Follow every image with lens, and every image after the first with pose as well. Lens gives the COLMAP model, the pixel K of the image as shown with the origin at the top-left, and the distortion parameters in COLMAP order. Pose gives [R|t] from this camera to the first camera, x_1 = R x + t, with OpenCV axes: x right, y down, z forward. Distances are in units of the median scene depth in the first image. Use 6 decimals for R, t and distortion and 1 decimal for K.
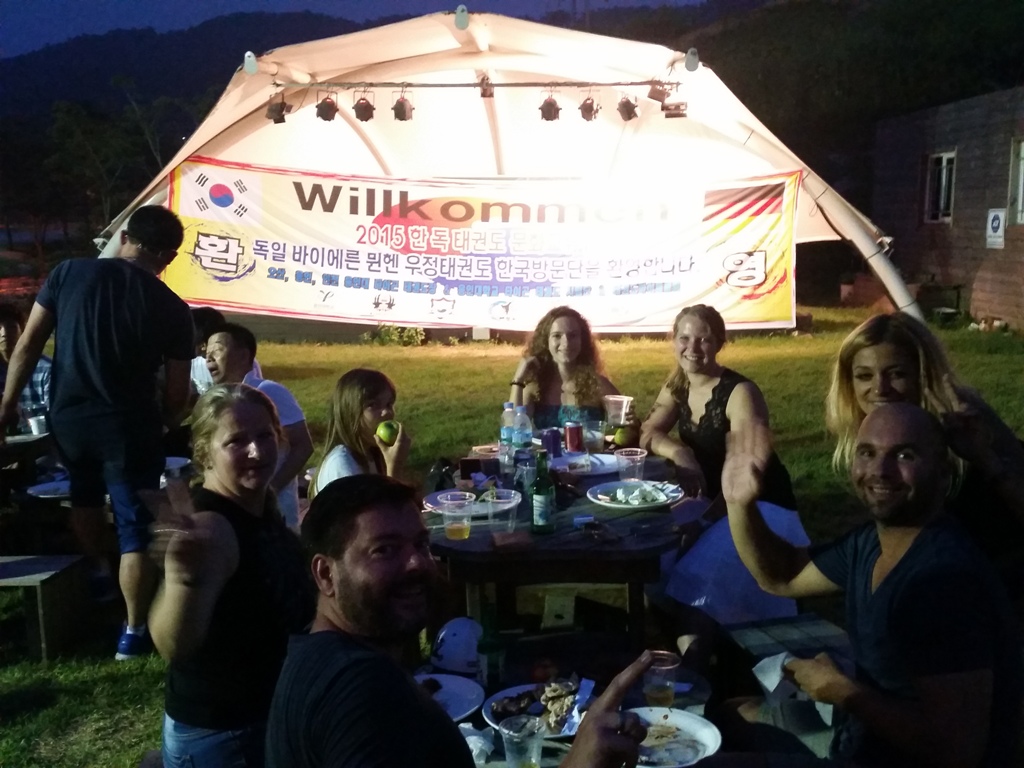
lens RADIAL K [[1107.6, 0, 512.0], [0, 1107.6, 384.0], [0, 0, 1]] dist [0.234593, -0.597058]
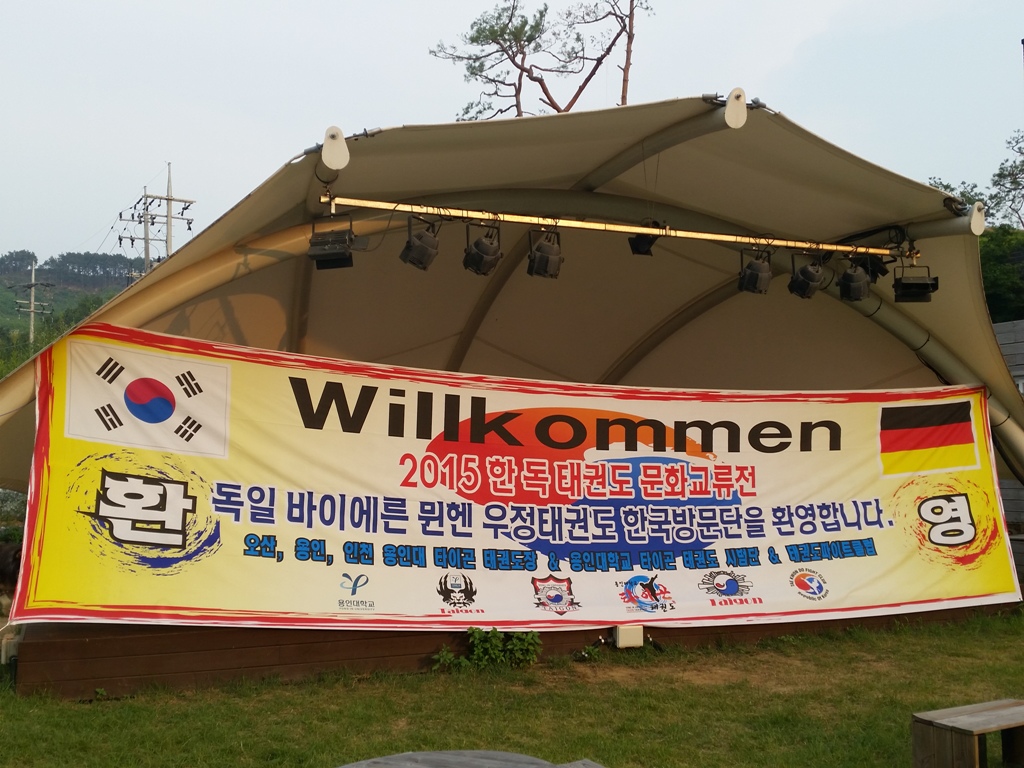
lens RADIAL K [[1107.6, 0, 512.0], [0, 1107.6, 384.0], [0, 0, 1]] dist [0.234593, -0.597058]
pose [[0.890290, 0.034144, 0.454112, -0.349049], [0.070582, 0.974789, -0.211670, -0.053284], [-0.449891, 0.220500, 0.865435, 0.477019]]
